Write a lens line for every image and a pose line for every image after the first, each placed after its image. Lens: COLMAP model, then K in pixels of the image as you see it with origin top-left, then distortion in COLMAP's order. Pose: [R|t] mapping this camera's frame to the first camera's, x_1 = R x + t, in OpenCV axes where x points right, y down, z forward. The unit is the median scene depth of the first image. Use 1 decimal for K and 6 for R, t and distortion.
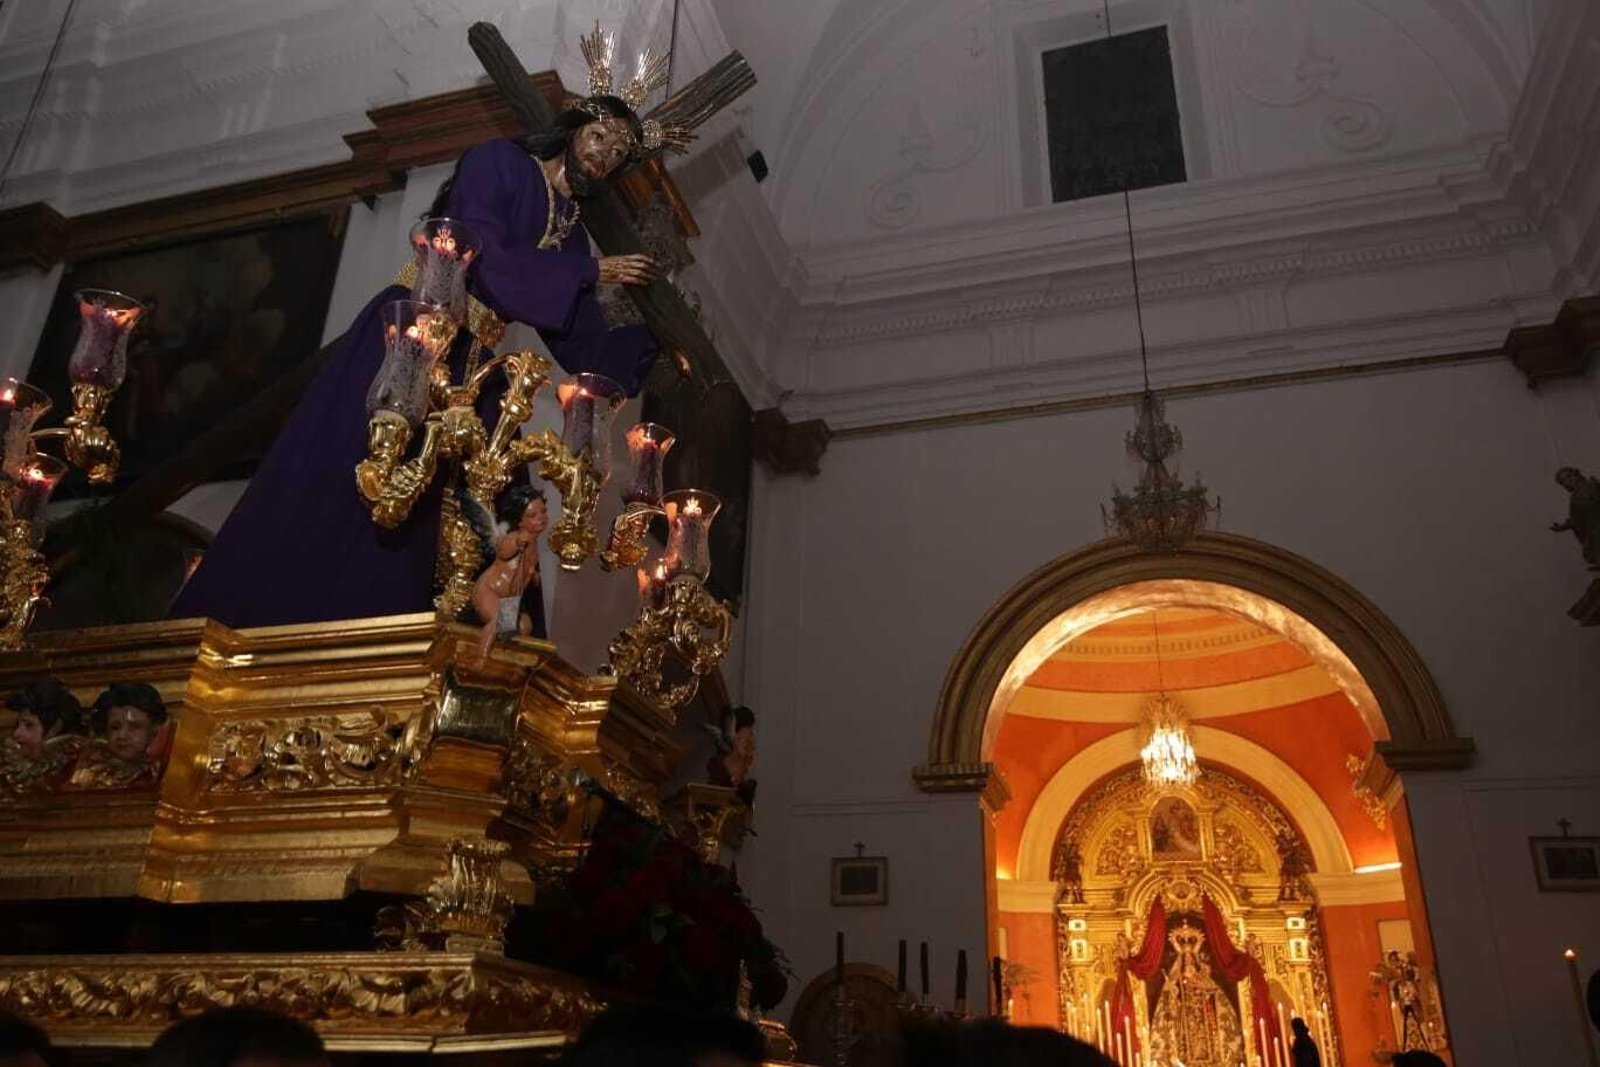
lens RADIAL K [[1166.3, 0, 787.0], [0, 1166.3, 534.2], [0, 0, 1]] dist [-0.003716, 0.001544]
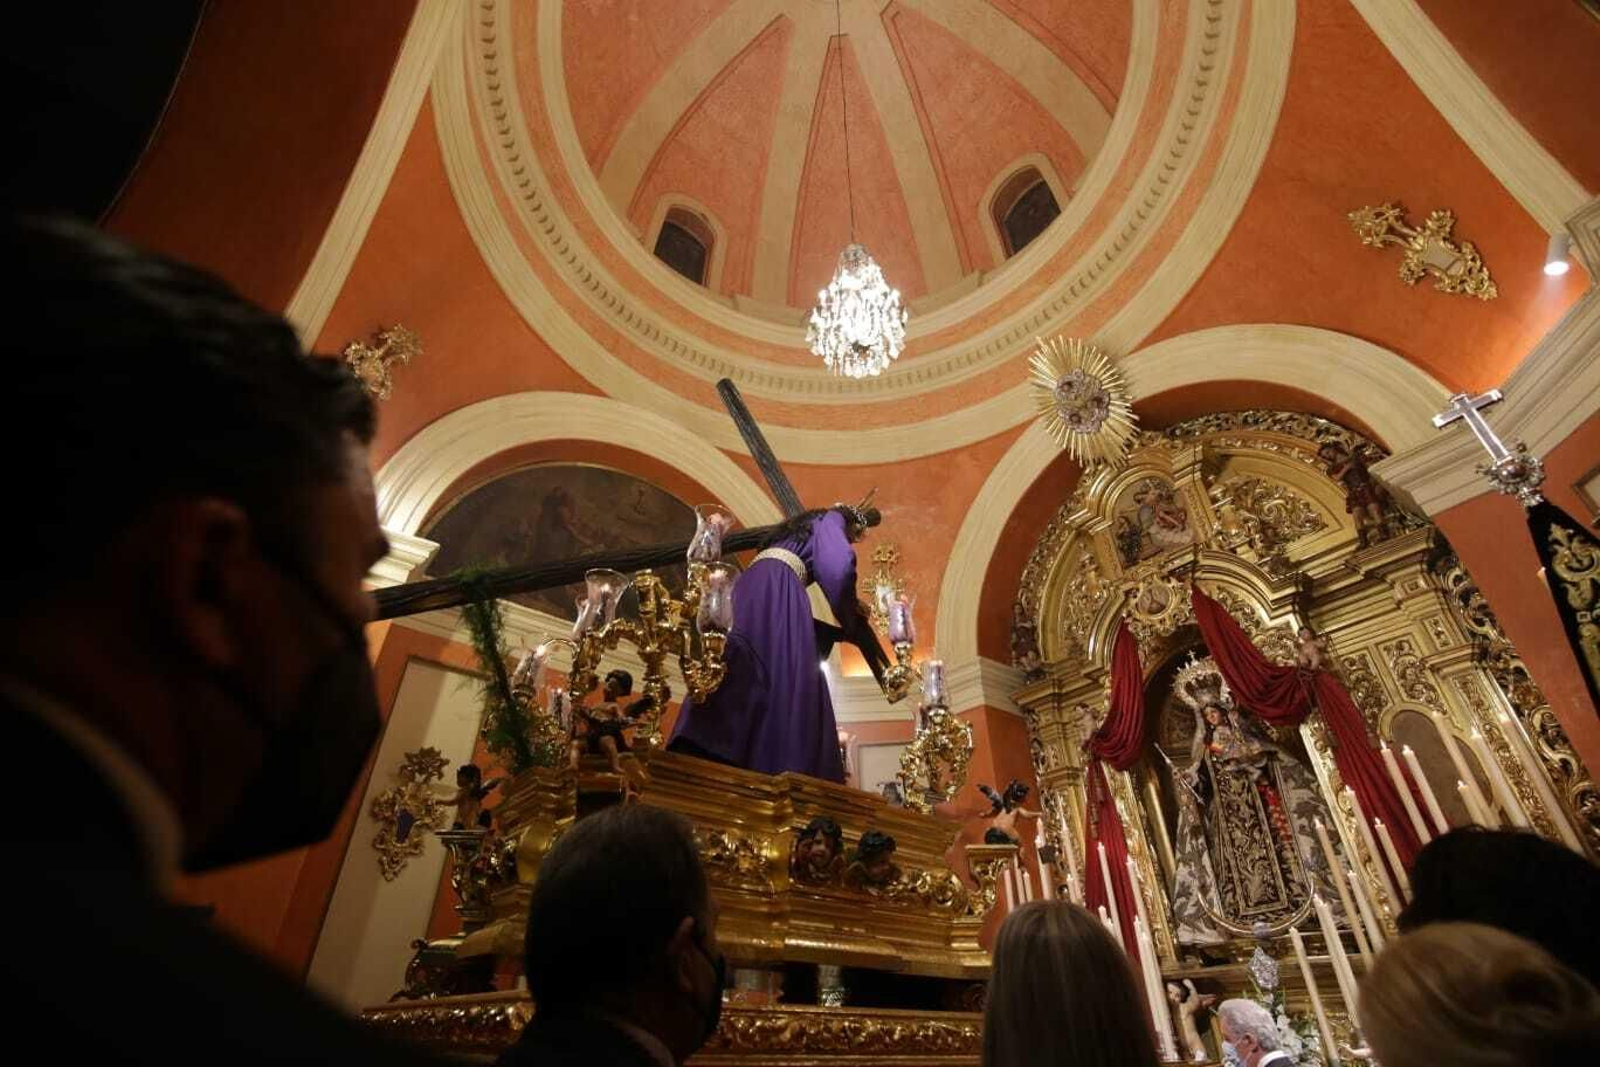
lens RADIAL K [[743.7, 0, 788.5], [0, 743.7, 531.0], [0, 0, 1]] dist [-0.000078, 0.000174]
pose [[0.808358, -0.353222, -0.470948, 0.378450], [0.249640, 0.930178, -0.269162, 0.328695], [0.533139, 0.100012, 0.840095, 0.601672]]
